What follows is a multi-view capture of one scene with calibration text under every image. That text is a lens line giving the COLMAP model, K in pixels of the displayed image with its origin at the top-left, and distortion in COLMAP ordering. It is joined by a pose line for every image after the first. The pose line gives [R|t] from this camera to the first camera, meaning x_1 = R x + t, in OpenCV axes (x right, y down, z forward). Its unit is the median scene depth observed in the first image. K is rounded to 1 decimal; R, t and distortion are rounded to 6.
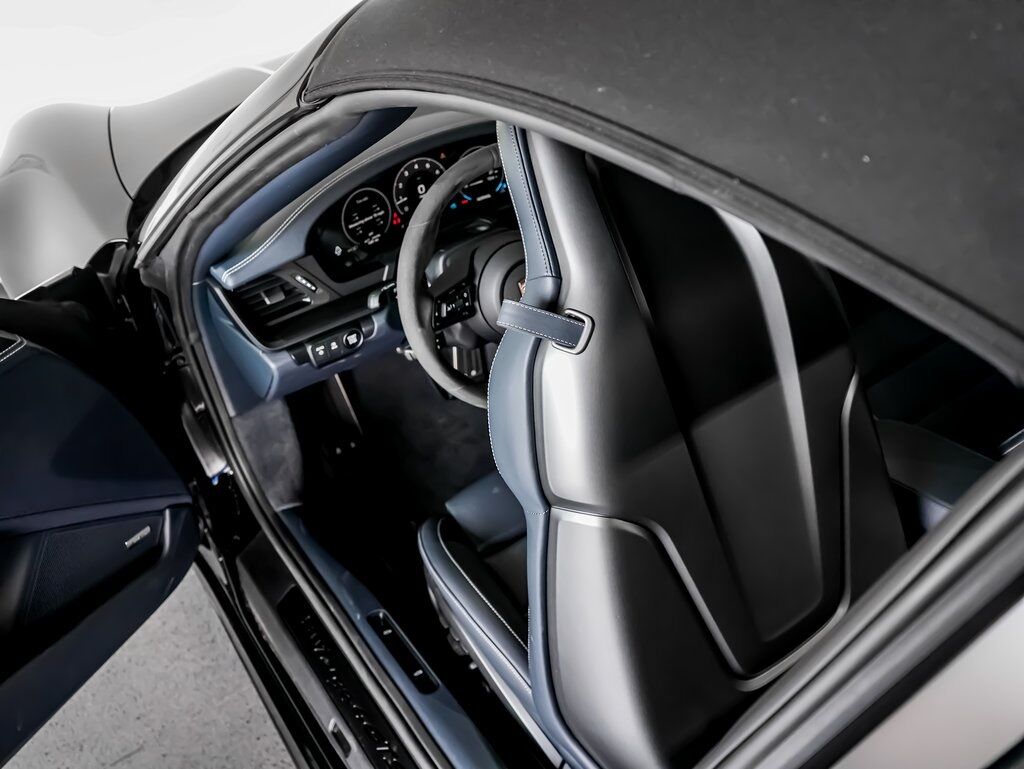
lens RADIAL K [[925.9, 0, 512.0], [0, 925.9, 384.5], [0, 0, 1]] dist [-0.008304, 0.005925]
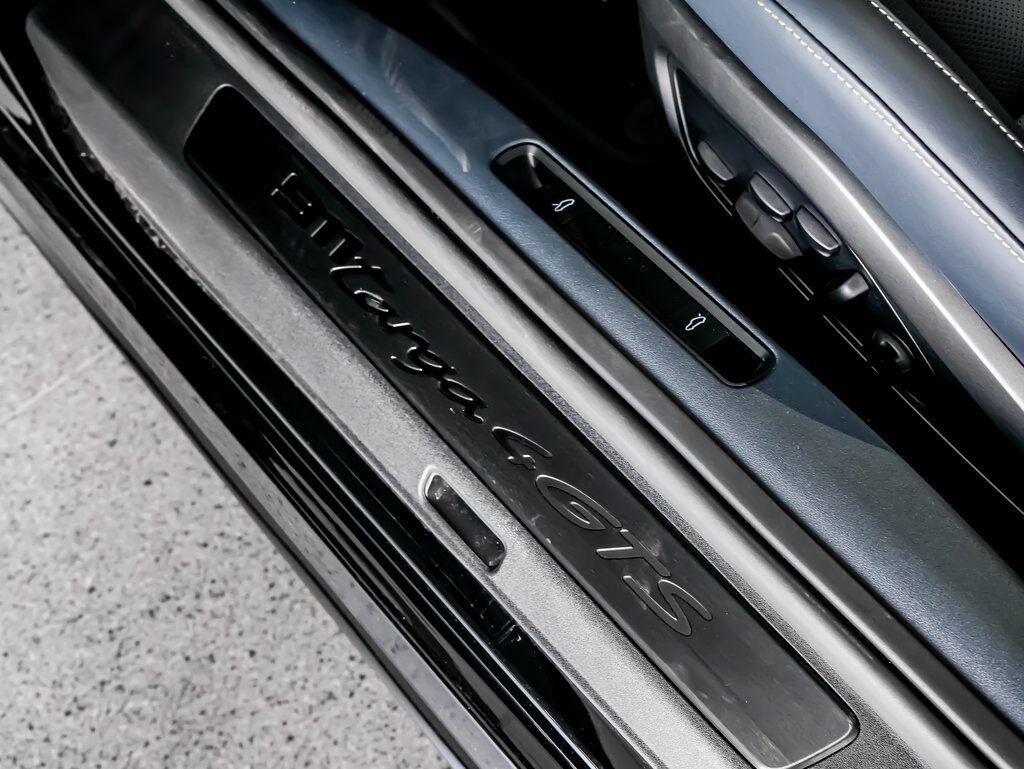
lens RADIAL K [[1566.0, 0, 512.0], [0, 1566.0, 384.5], [0, 0, 1]] dist [0.011913, -0.009796]
pose [[0.996133, -0.067288, 0.056488, -0.184862], [0.040702, 0.923258, 0.382018, 0.113009], [-0.077858, -0.378242, 0.922427, 0.461663]]
